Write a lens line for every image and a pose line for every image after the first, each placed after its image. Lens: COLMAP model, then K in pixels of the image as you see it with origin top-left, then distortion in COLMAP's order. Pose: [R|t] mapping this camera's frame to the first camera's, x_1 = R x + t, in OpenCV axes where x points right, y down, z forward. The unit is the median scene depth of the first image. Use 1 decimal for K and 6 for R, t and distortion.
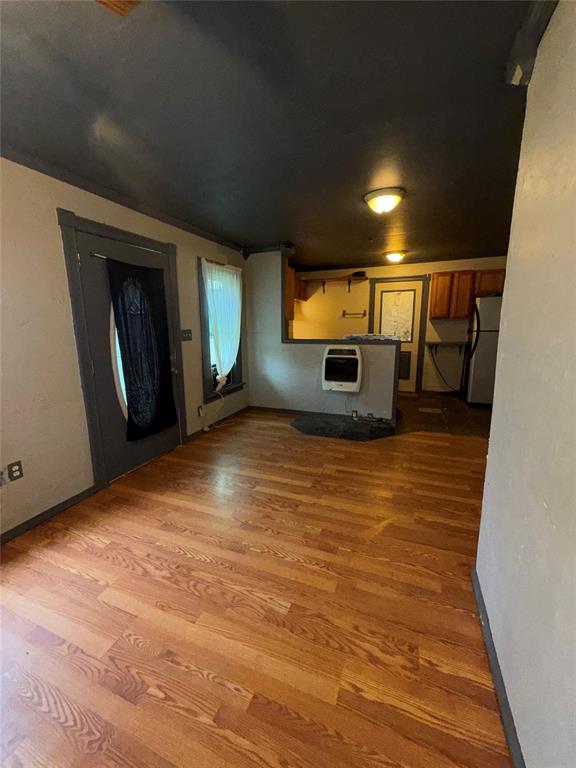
lens RADIAL K [[304.4, 0, 287.4], [0, 304.4, 380.4], [0, 0, 1]] dist [0.001176, 0.000118]
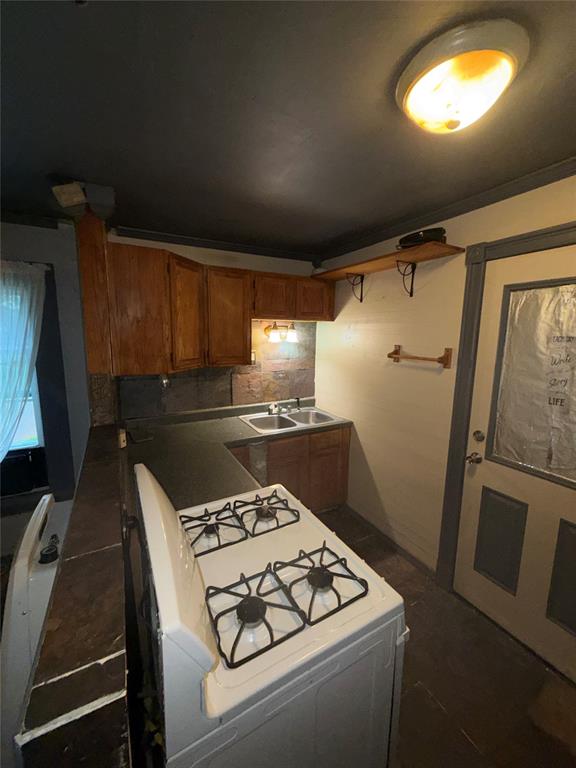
lens RADIAL K [[304.4, 0, 287.4], [0, 304.4, 380.4], [0, 0, 1]] dist [0.001176, 0.000118]
pose [[0.770797, 0.115001, -0.626615, 0.378629], [-0.133376, 0.990906, 0.017793, -0.206450], [0.622962, 0.069860, 0.779126, 0.737288]]
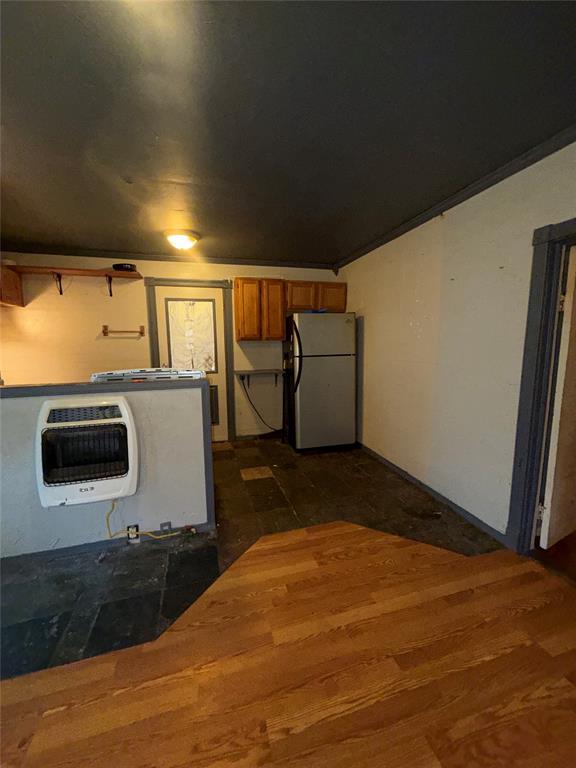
lens RADIAL K [[304.4, 0, 287.4], [0, 304.4, 380.4], [0, 0, 1]] dist [0.001176, 0.000118]
pose [[0.792705, -0.074346, 0.605055, 0.117287], [0.115298, 0.992906, -0.029053, -0.074210], [-0.598603, 0.092792, 0.795653, 0.369999]]
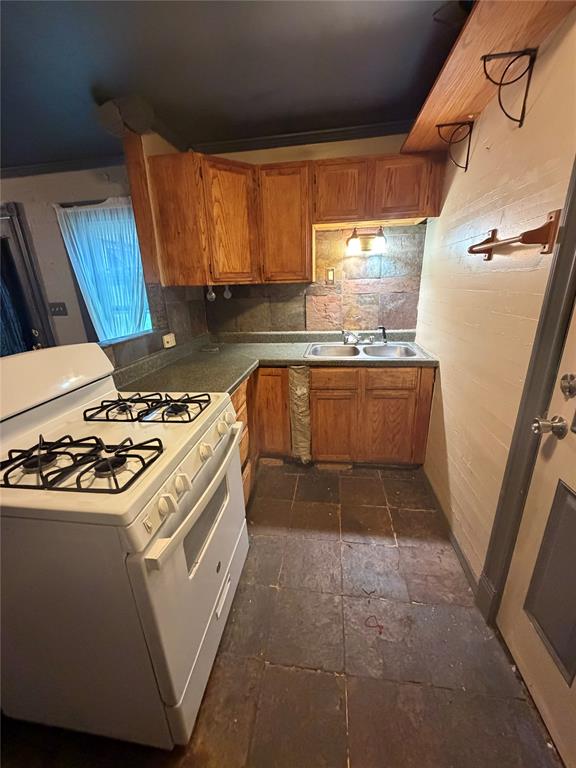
lens RADIAL K [[304.4, 0, 287.4], [0, 304.4, 380.4], [0, 0, 1]] dist [0.001176, 0.000118]
pose [[0.236608, 0.297906, -0.924807, 0.458170], [-0.148919, 0.951707, 0.268471, -0.191727], [0.960125, 0.074199, 0.269545, 0.946374]]
